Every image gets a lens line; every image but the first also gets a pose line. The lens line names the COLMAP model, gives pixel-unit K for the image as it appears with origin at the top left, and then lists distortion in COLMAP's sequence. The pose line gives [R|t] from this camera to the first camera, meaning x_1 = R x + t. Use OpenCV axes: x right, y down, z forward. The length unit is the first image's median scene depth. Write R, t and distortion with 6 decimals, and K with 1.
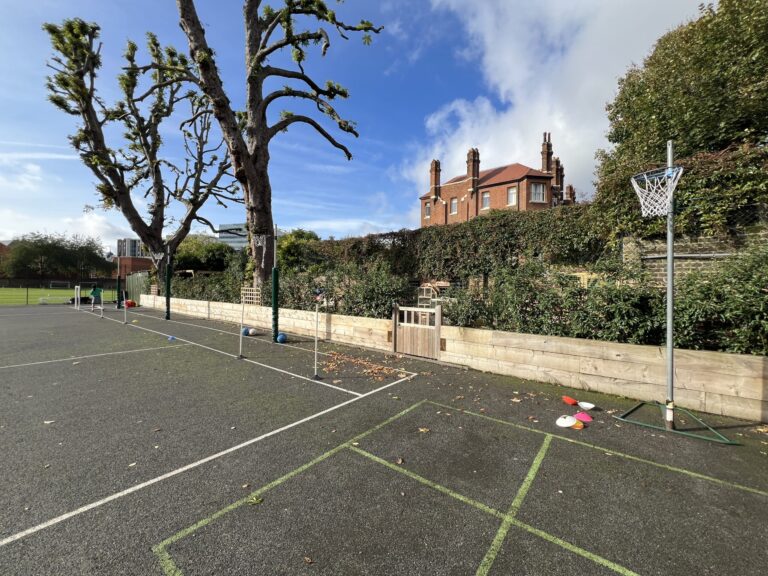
lens RADIAL K [[305.8, 0, 383.3], [0, 305.8, 285.7], [0, 0, 1]] dist [0.000633, -0.000260]
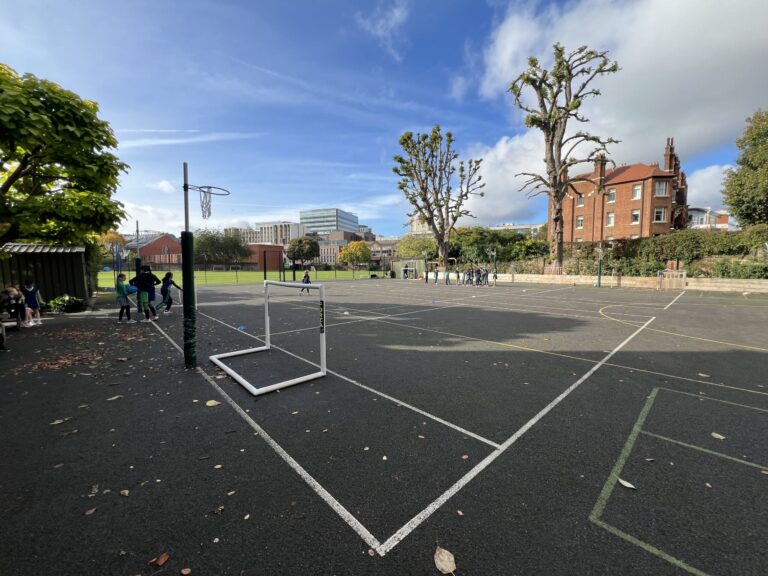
lens RADIAL K [[305.8, 0, 386.1], [0, 305.8, 283.9], [0, 0, 1]] dist [0.000633, -0.000260]
pose [[0.986032, -0.007450, -0.166392, -0.413577], [0.017773, 0.998002, 0.060638, -0.009215], [0.165607, -0.062748, 0.984193, -0.461389]]
